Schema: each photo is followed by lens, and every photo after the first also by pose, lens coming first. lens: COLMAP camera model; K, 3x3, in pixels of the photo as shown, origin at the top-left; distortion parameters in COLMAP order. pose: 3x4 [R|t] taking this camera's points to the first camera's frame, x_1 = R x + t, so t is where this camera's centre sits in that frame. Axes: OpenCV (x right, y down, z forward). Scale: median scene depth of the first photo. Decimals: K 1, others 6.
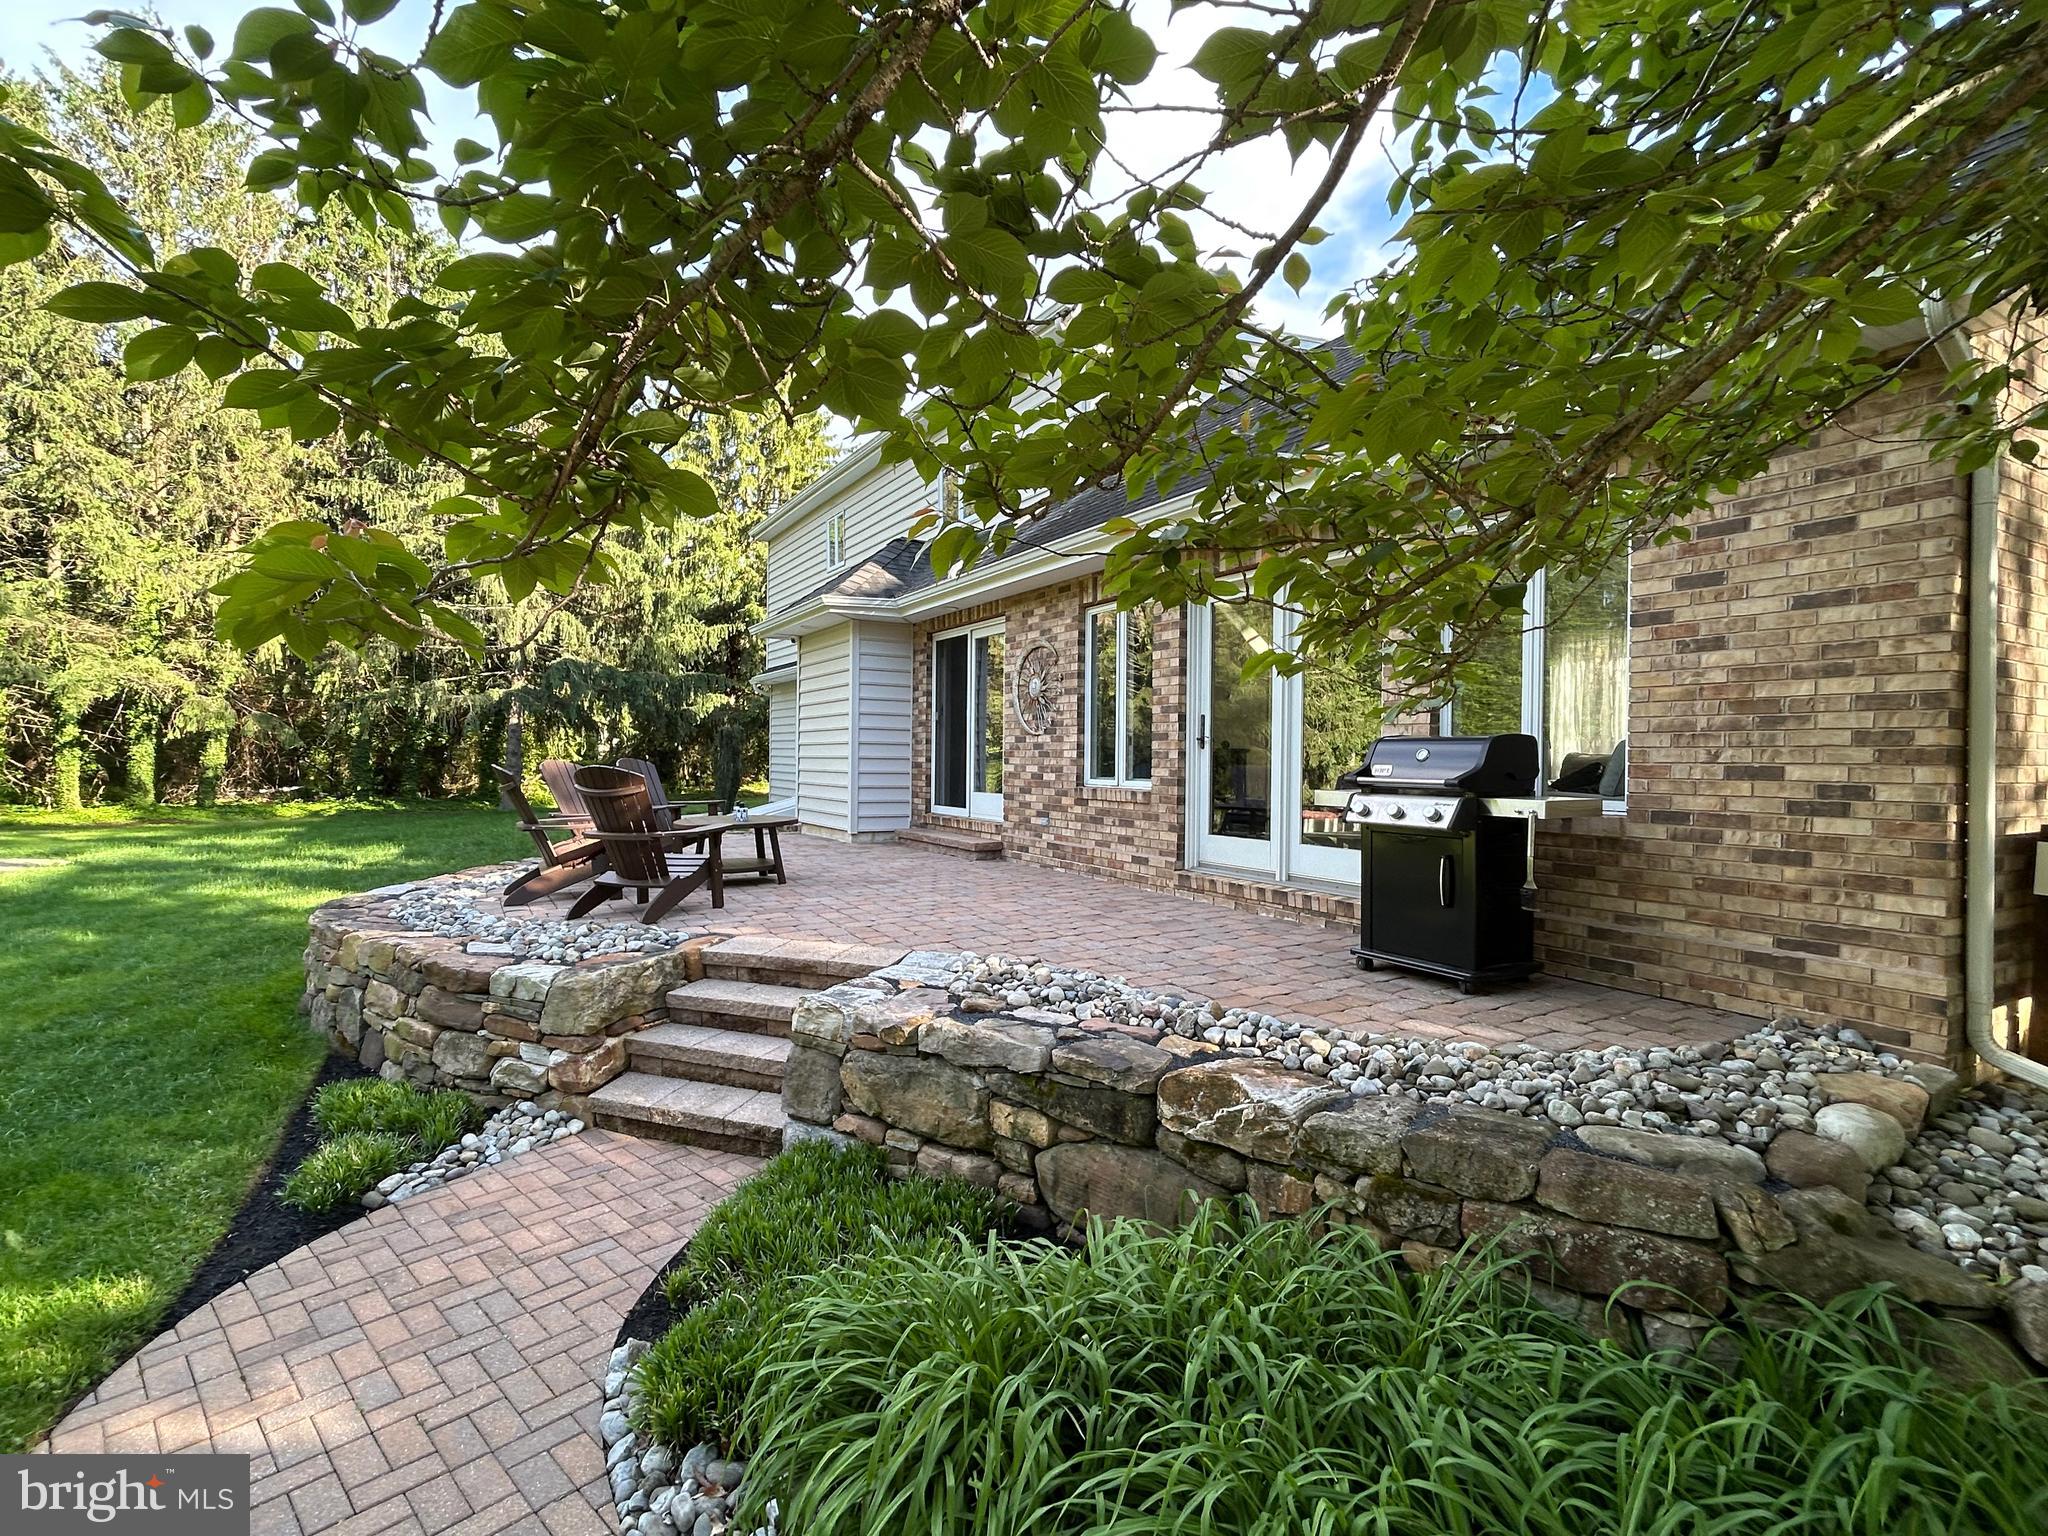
lens RADIAL K [[990.2, 0, 1024.4], [0, 990.2, 766.8], [0, 0, 1]] dist [-0.005577, 0.002816]
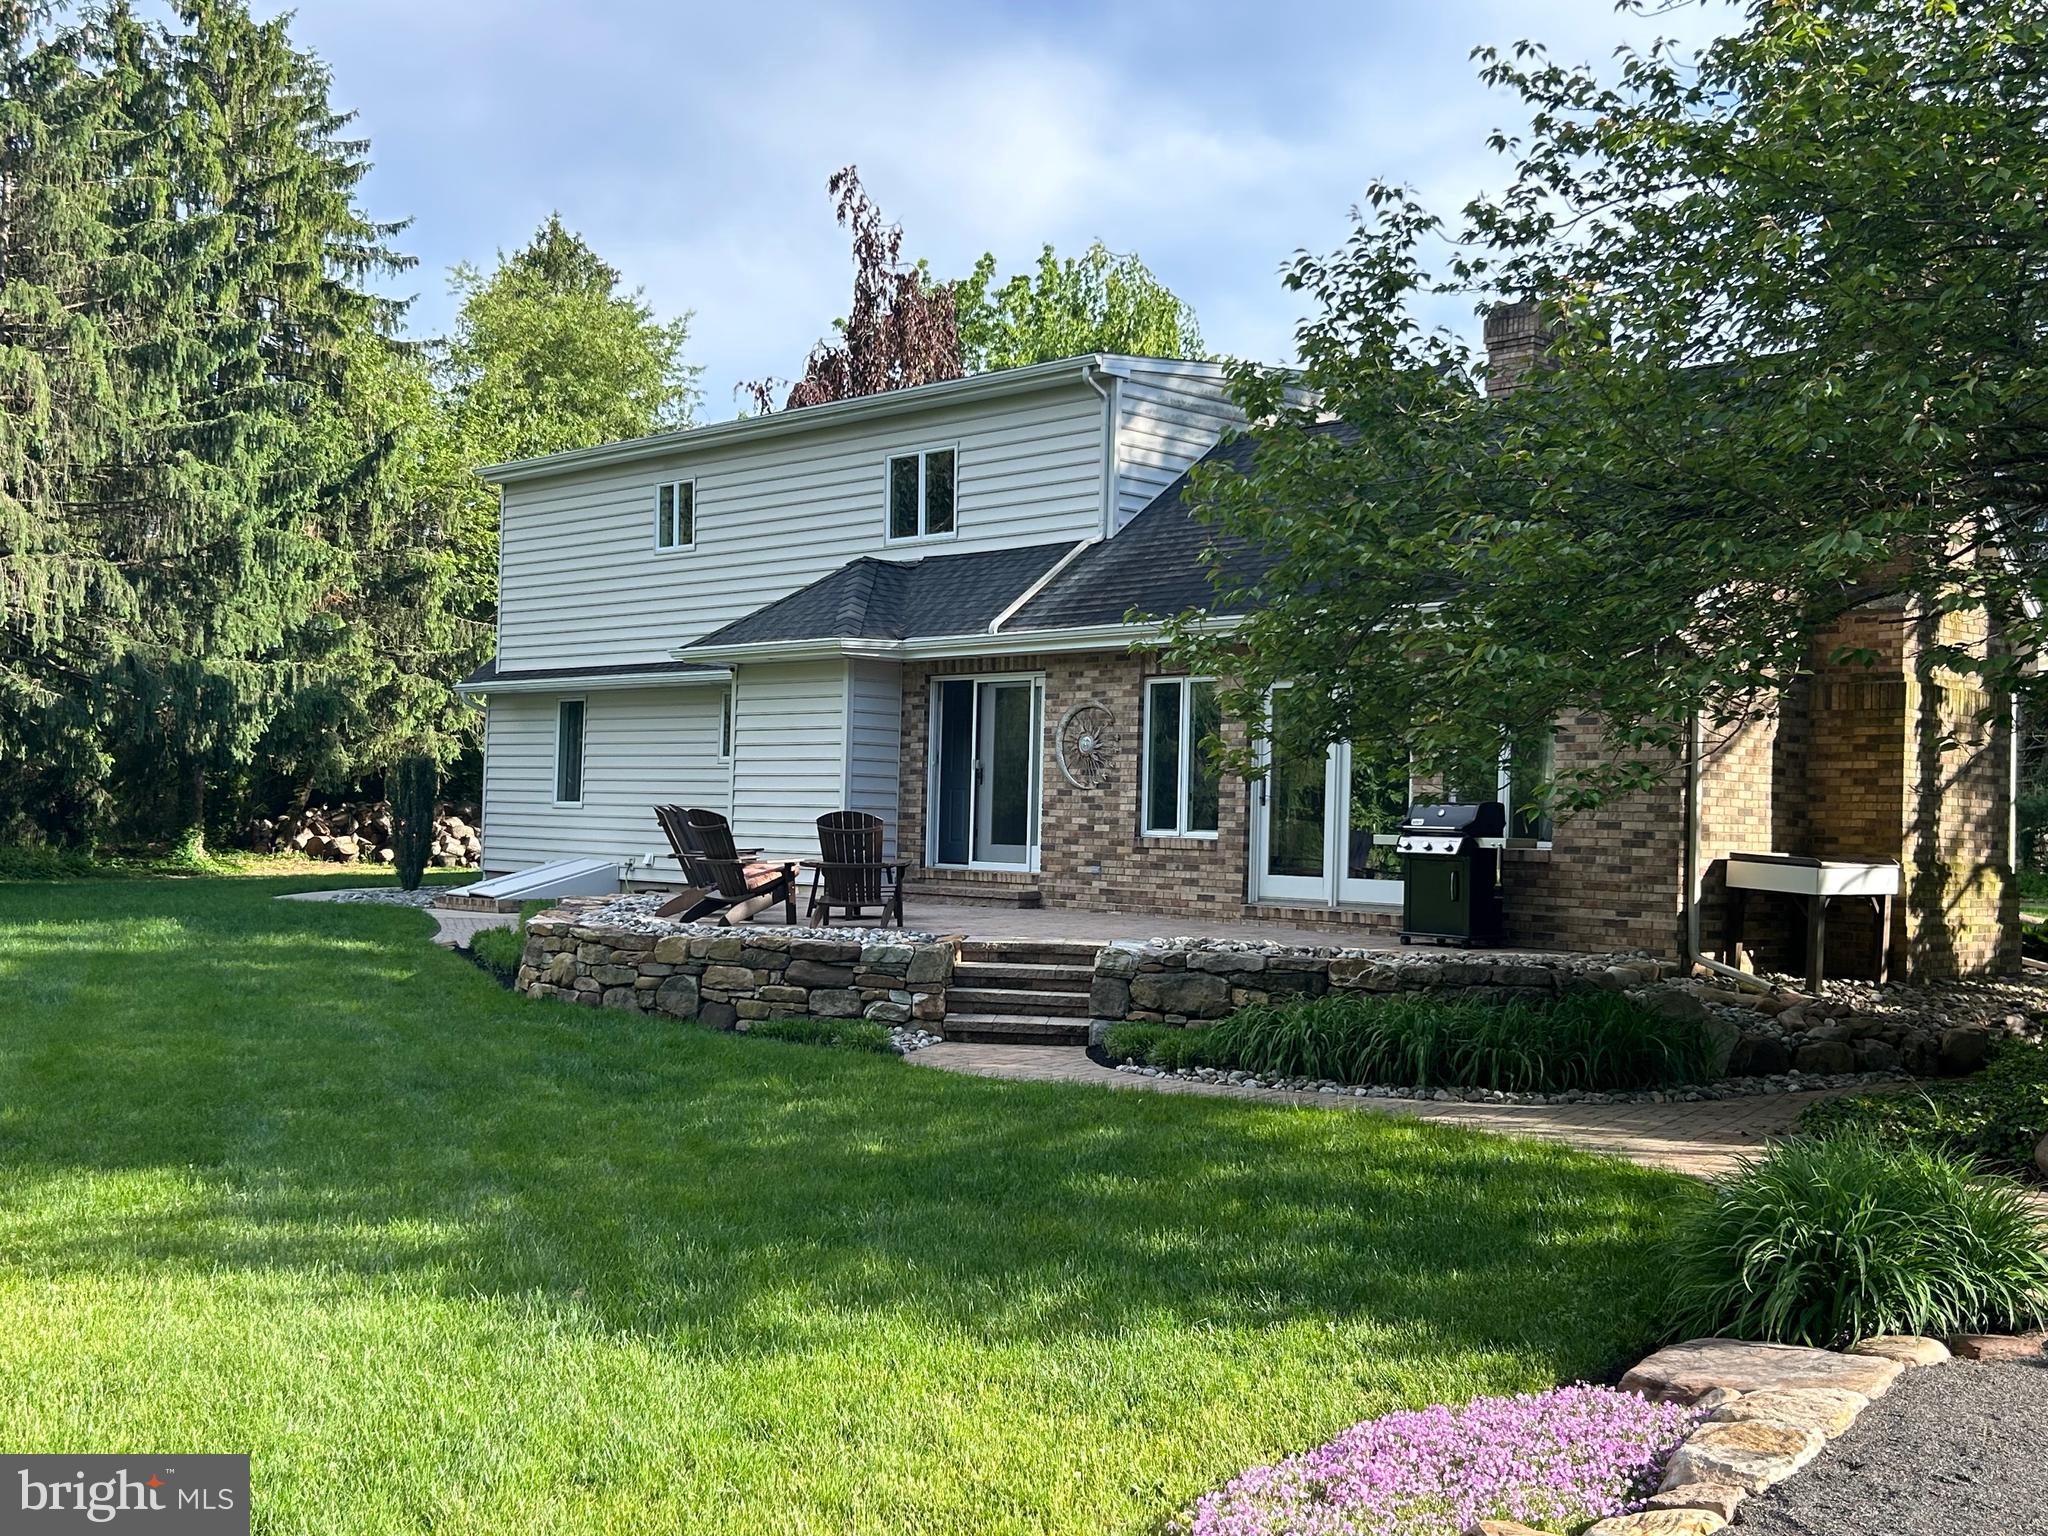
lens RADIAL K [[2211.8, 0, 1002.0], [0, 2211.8, 815.8], [0, 0, 1]] dist [0.081014, 0.000000]
pose [[0.975697, 0.016401, 0.218510, -0.850629], [-0.014774, 0.999850, -0.009077, 0.028178], [-0.218626, 0.005628, 0.975792, -1.860209]]
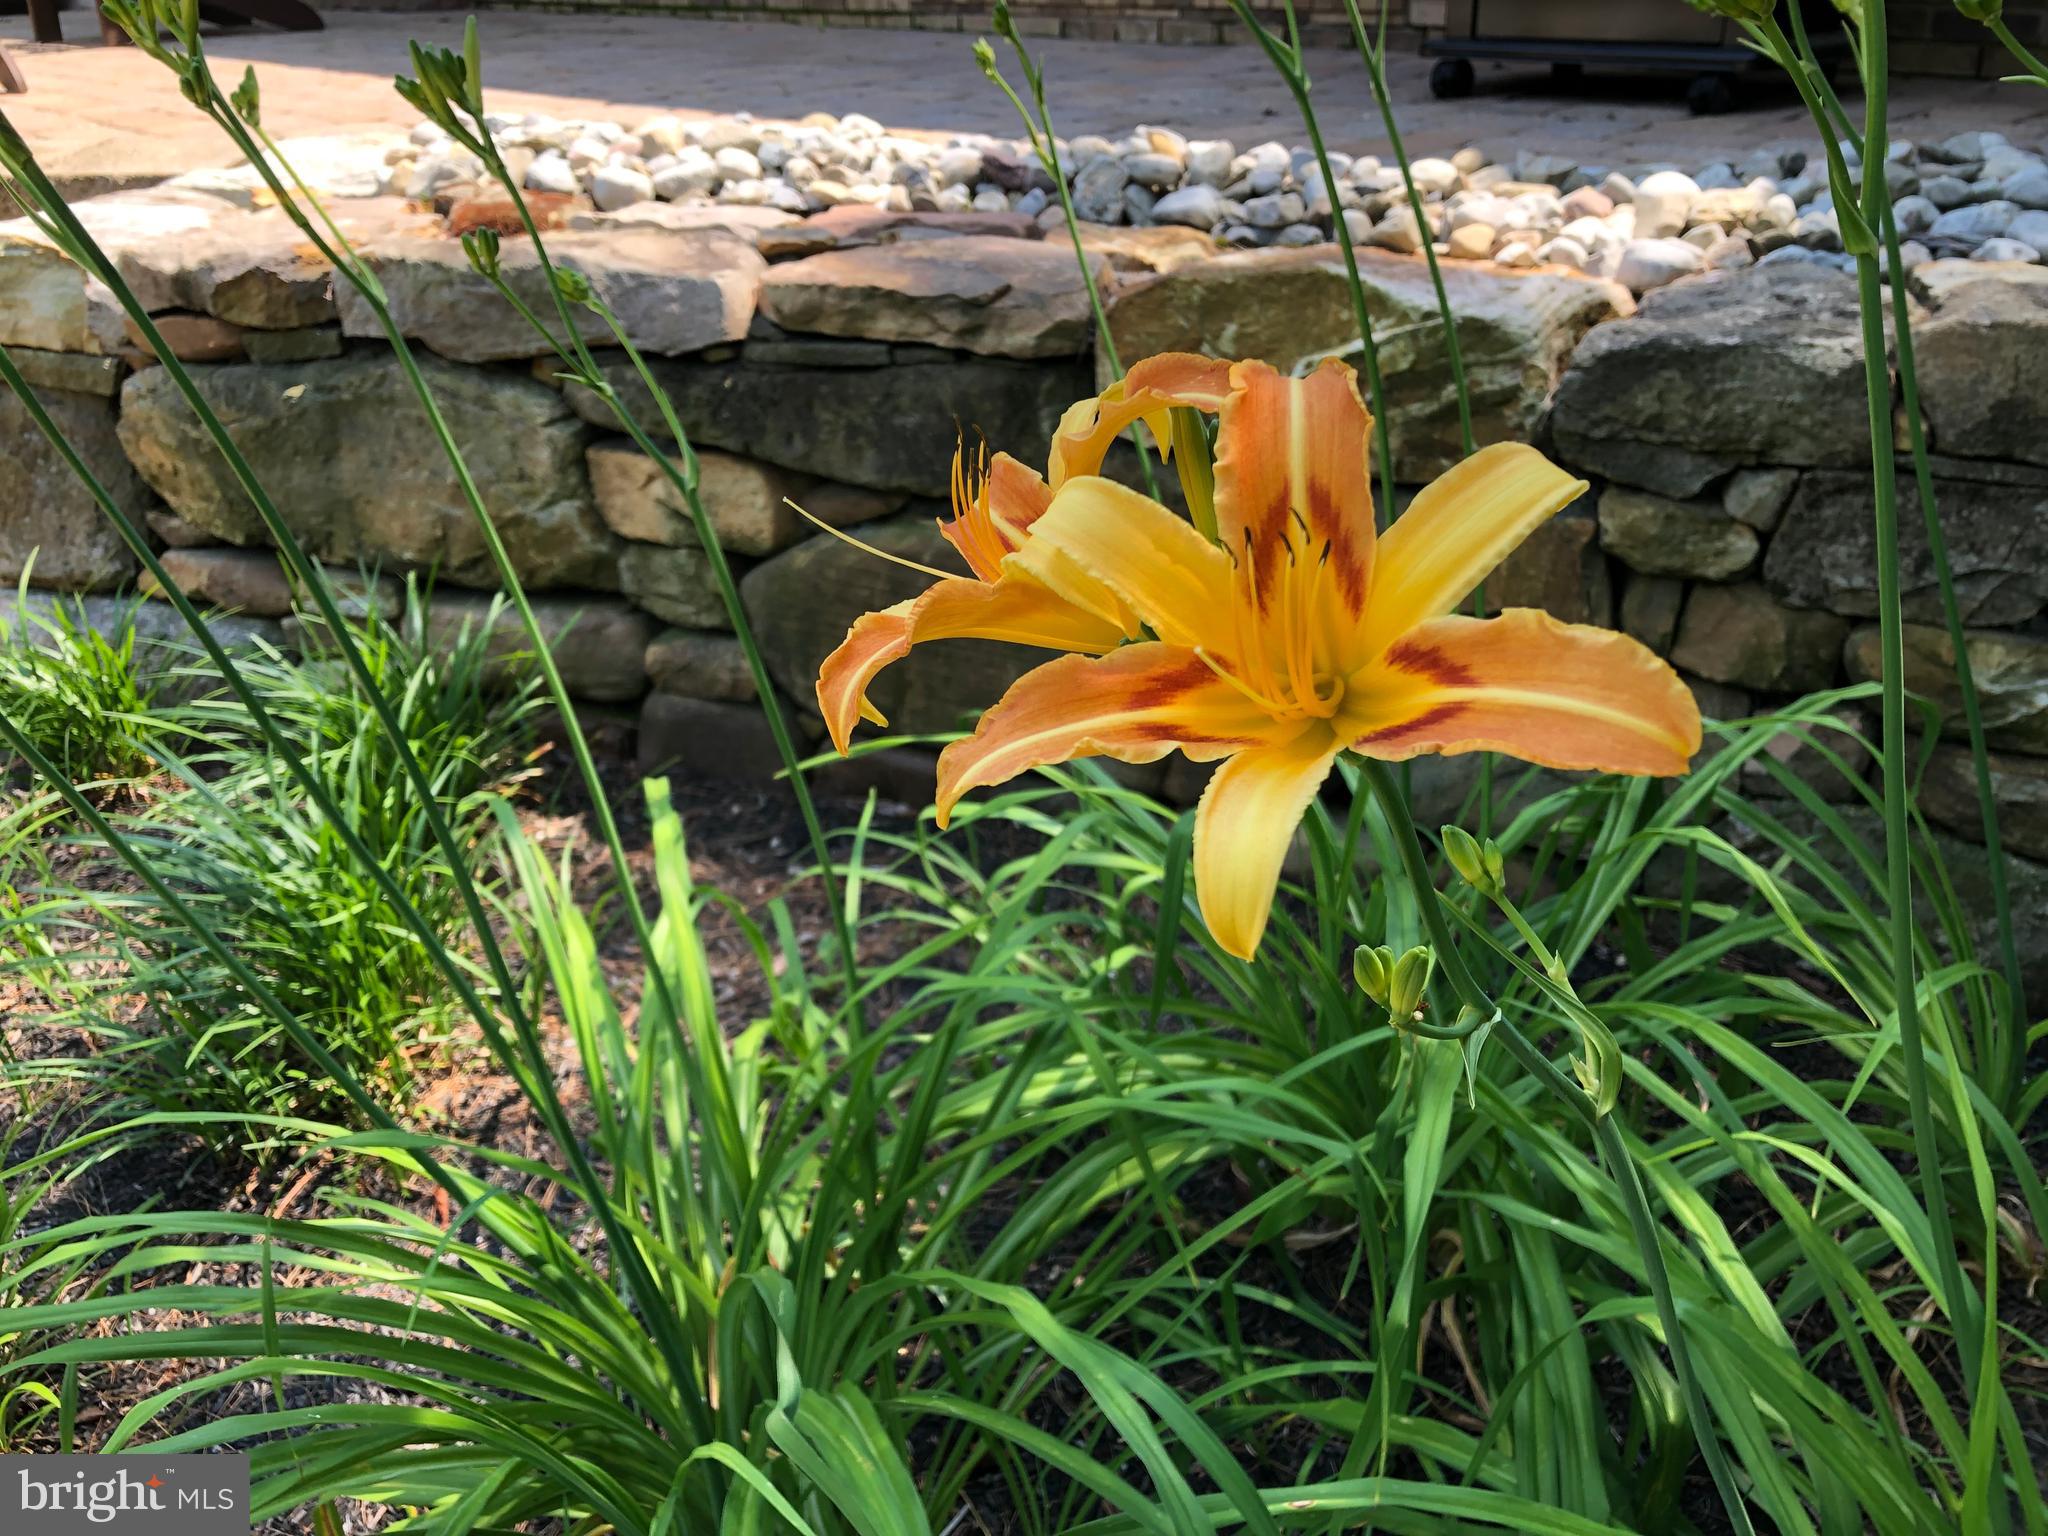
lens RADIAL K [[1702.5, 0, 1030.4], [0, 1702.5, 773.2], [0, 0, 1]] dist [-0.009587, 0.016094]
pose [[0.959749, -0.146752, 0.239470, -0.027395], [0.029705, 0.900889, 0.433032, 0.110720], [-0.279284, -0.408489, 0.868986, 0.231774]]
